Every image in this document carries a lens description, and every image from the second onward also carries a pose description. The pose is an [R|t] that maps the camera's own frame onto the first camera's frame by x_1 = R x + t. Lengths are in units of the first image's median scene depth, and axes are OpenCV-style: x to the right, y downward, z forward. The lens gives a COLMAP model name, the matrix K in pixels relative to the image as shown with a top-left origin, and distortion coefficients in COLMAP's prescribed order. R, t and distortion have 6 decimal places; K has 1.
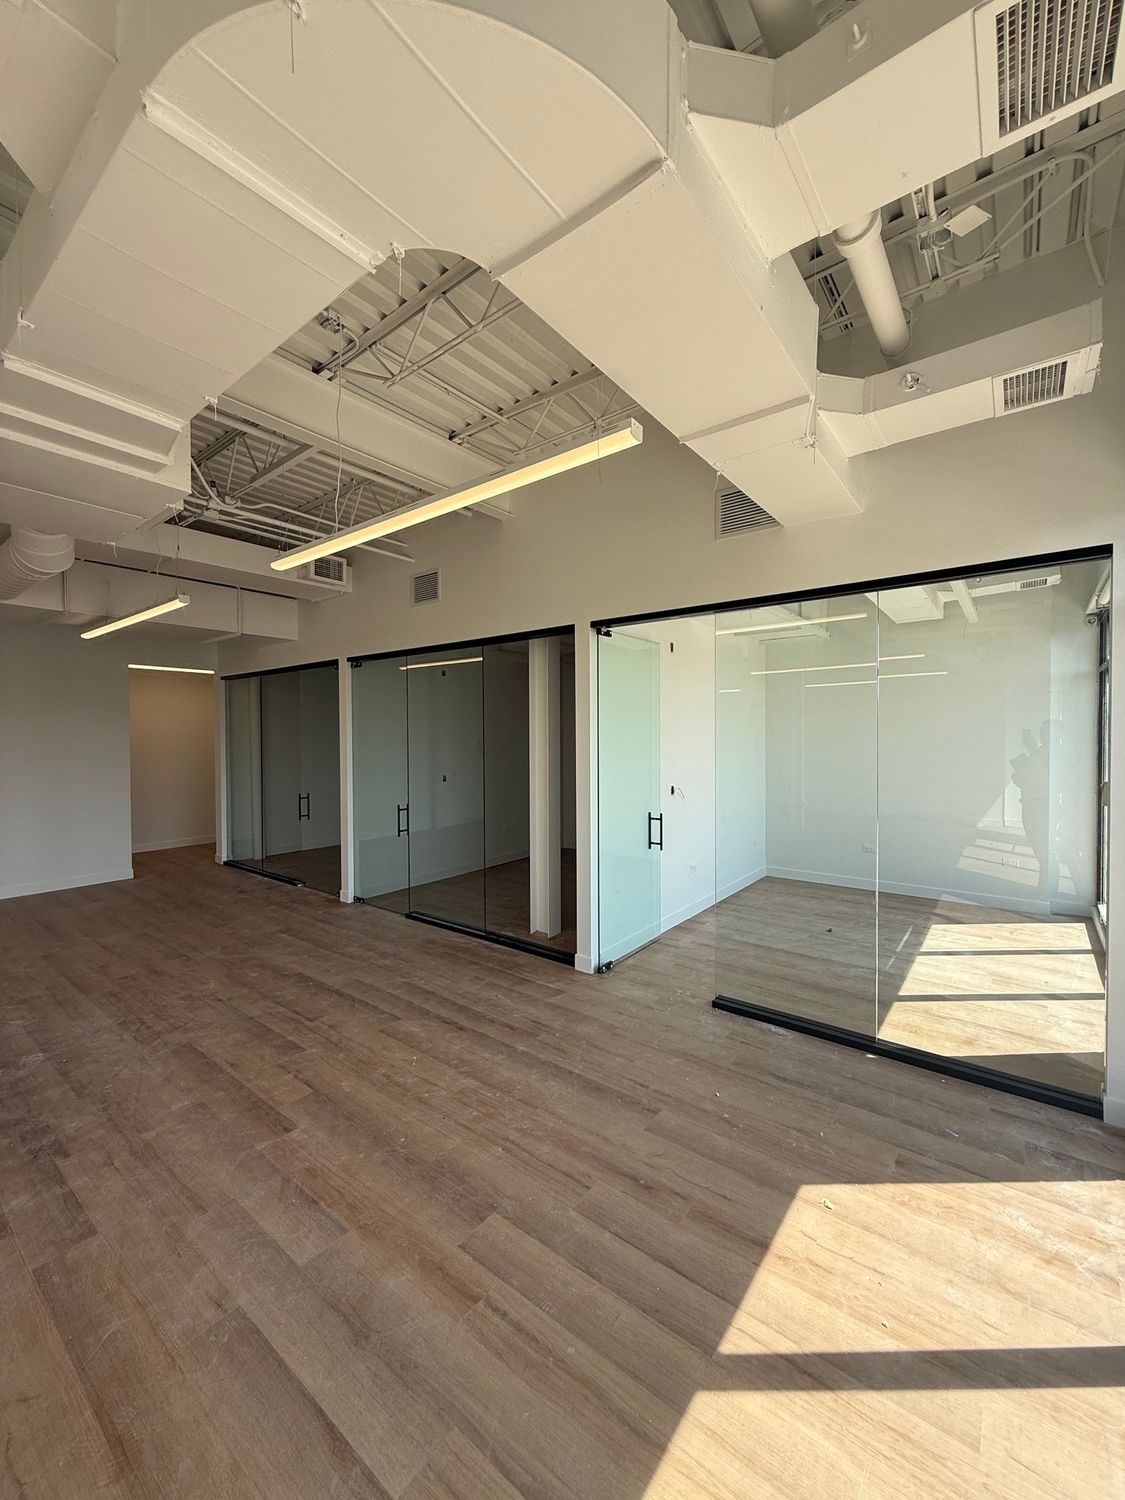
lens RADIAL K [[597.8, 0, 560.1], [0, 597.8, 744.2], [0, 0, 1]] dist [0.000610, 0.000168]
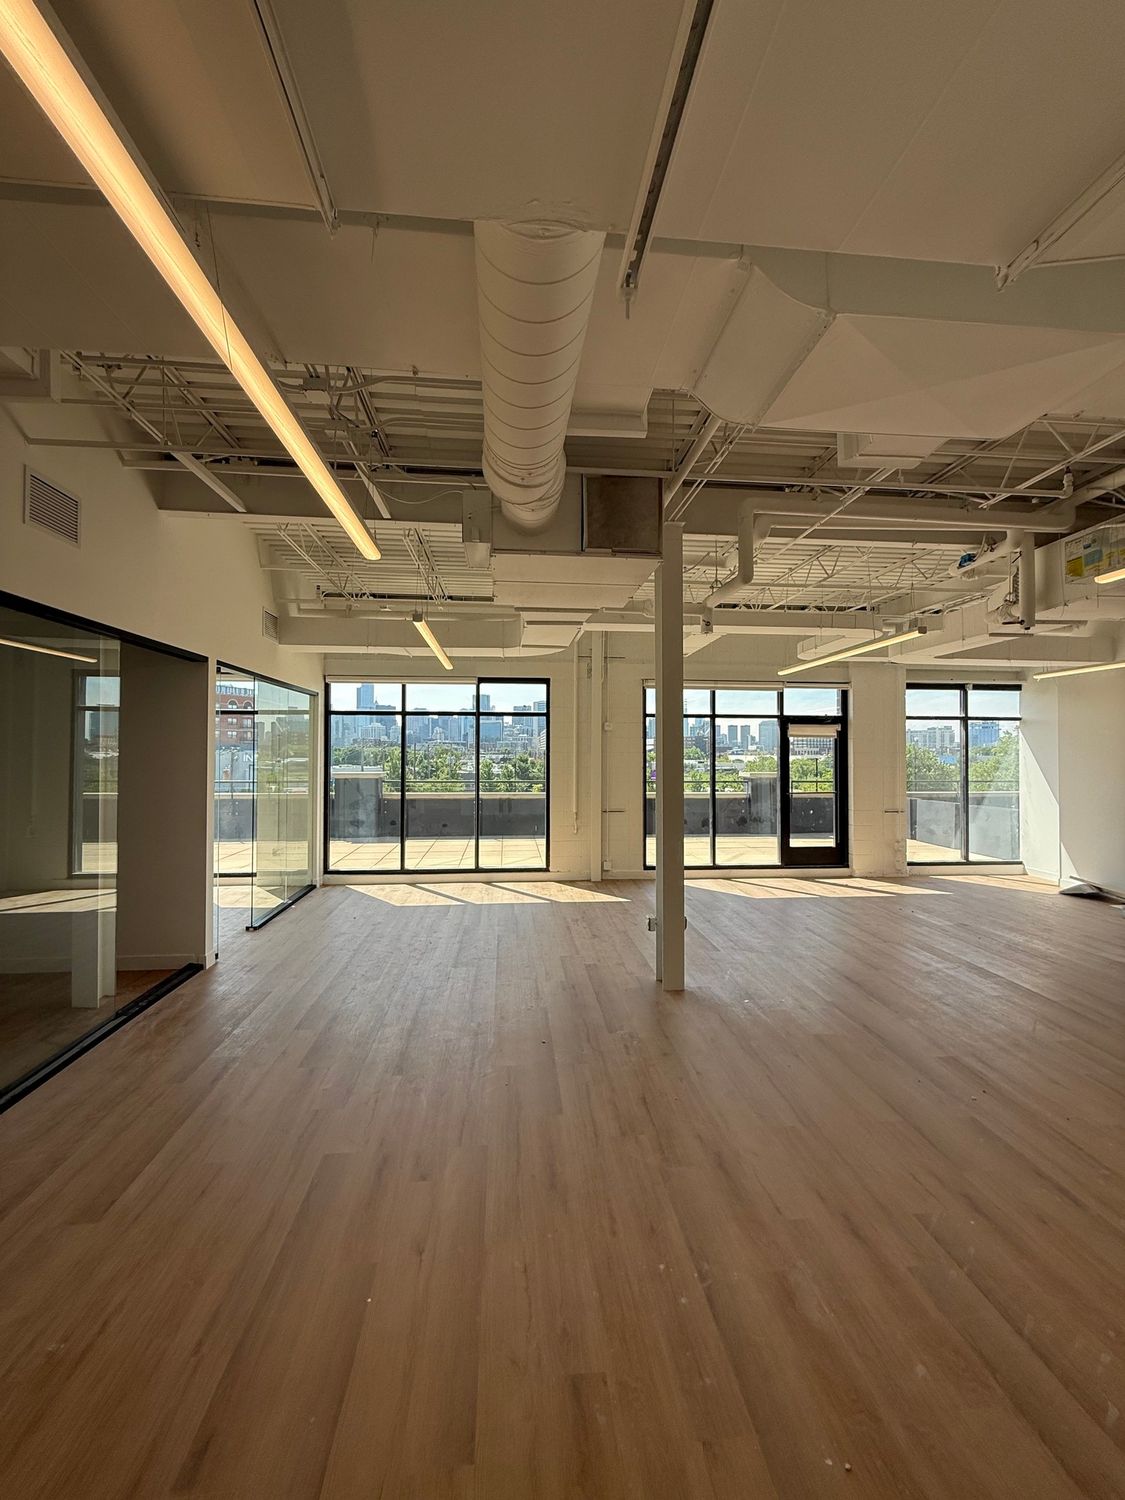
lens RADIAL K [[595.4, 0, 562.2], [0, 595.4, 745.9], [0, 0, 1]] dist [-0.000757, 0.000855]
pose [[-0.689875, 0.012767, 0.723816, -1.134748], [0.012278, 0.999907, -0.005934, -0.018544], [-0.723824, 0.004793, -0.689968, 1.185966]]
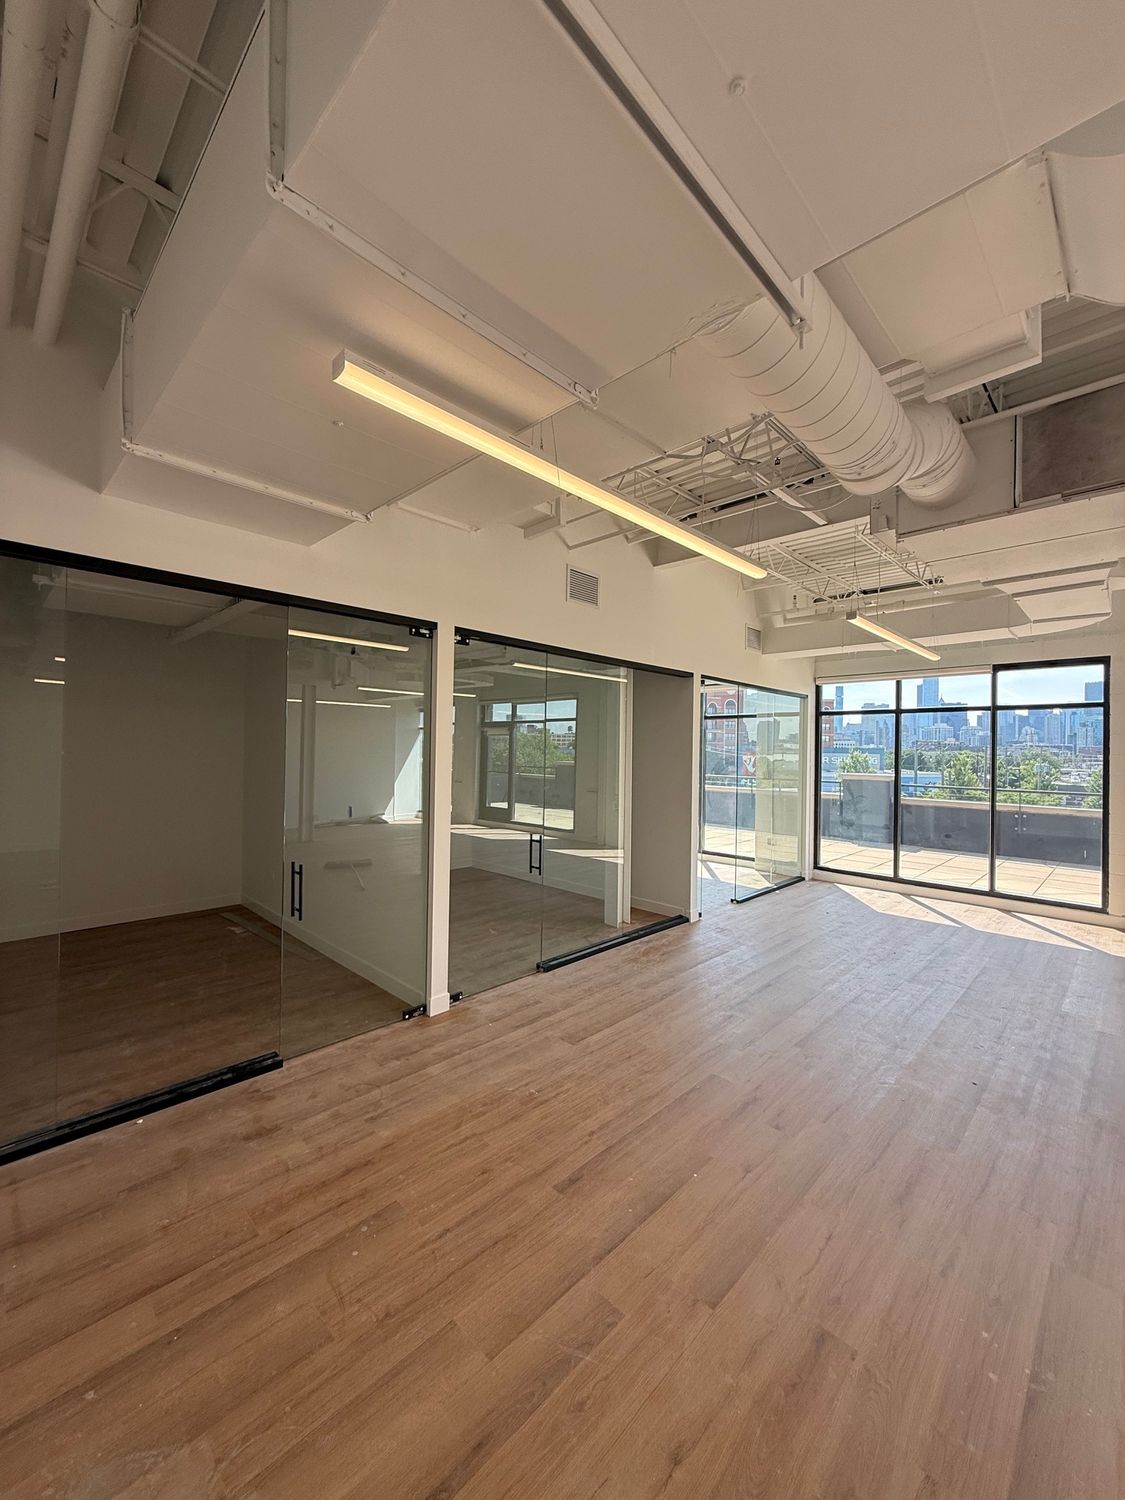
lens RADIAL K [[595.4, 0, 562.2], [0, 595.4, 745.9], [0, 0, 1]] dist [-0.000757, 0.000855]
pose [[0.108579, 0.016247, 0.993955, -1.275264], [-0.001604, 0.999868, -0.016169, -0.007141], [-0.994087, 0.000161, 0.108590, 1.061627]]
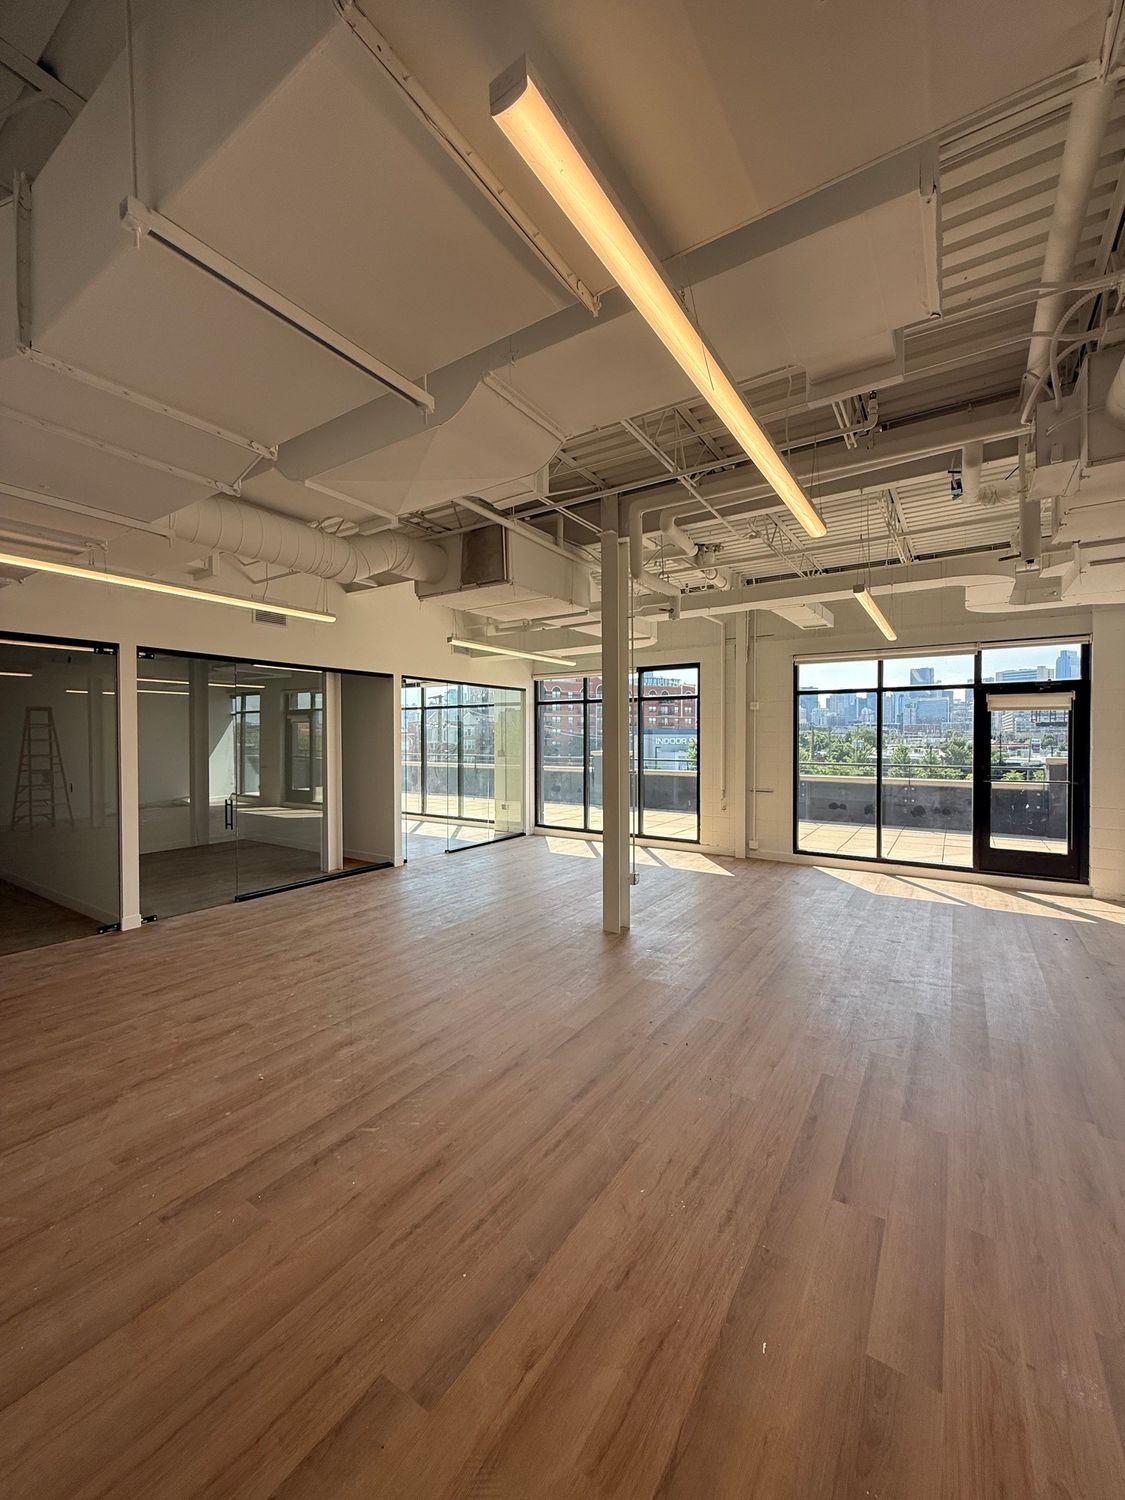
lens RADIAL K [[595.4, 0, 562.2], [0, 595.4, 745.9], [0, 0, 1]] dist [-0.000757, 0.000855]
pose [[-0.081561, -0.009366, 0.996624, -1.659439], [0.017578, 0.999787, 0.010835, 0.003661], [-0.996513, 0.018403, -0.081379, 0.592385]]
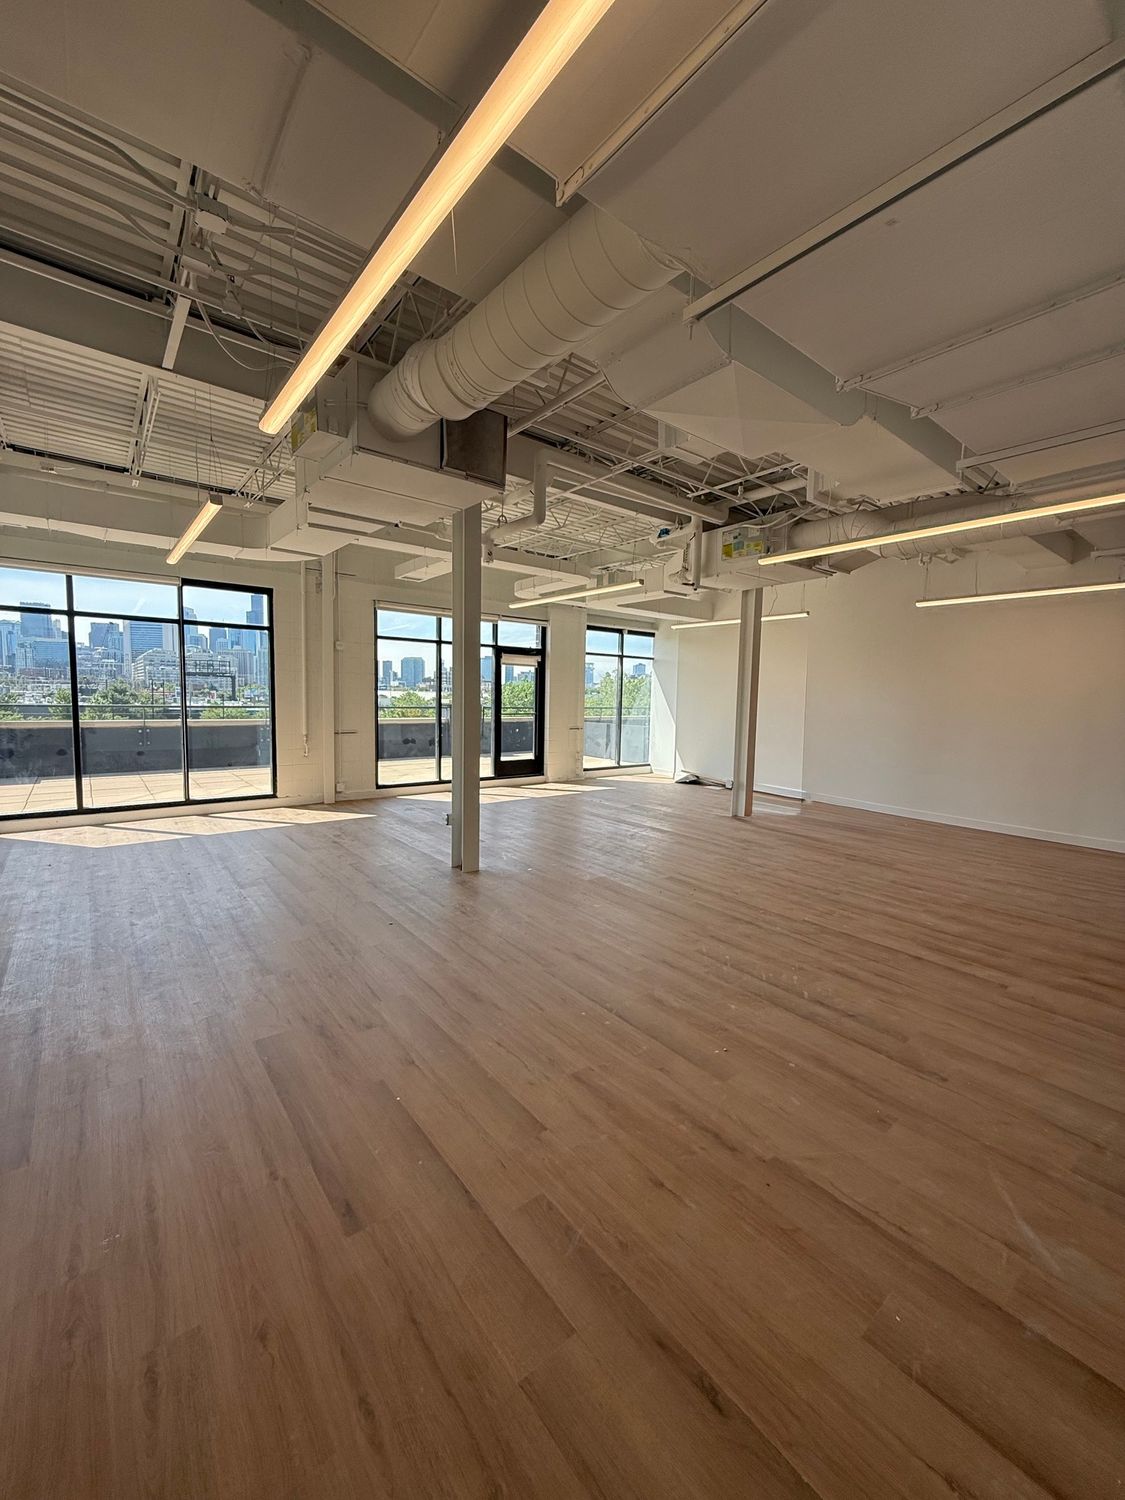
lens RADIAL K [[595.4, 0, 562.2], [0, 595.4, 745.9], [0, 0, 1]] dist [-0.000757, 0.000855]
pose [[-0.974230, -0.035433, 0.222757, -0.972940], [-0.012944, 0.994739, 0.101619, 0.018899], [-0.225186, 0.096117, -0.969563, 1.414788]]
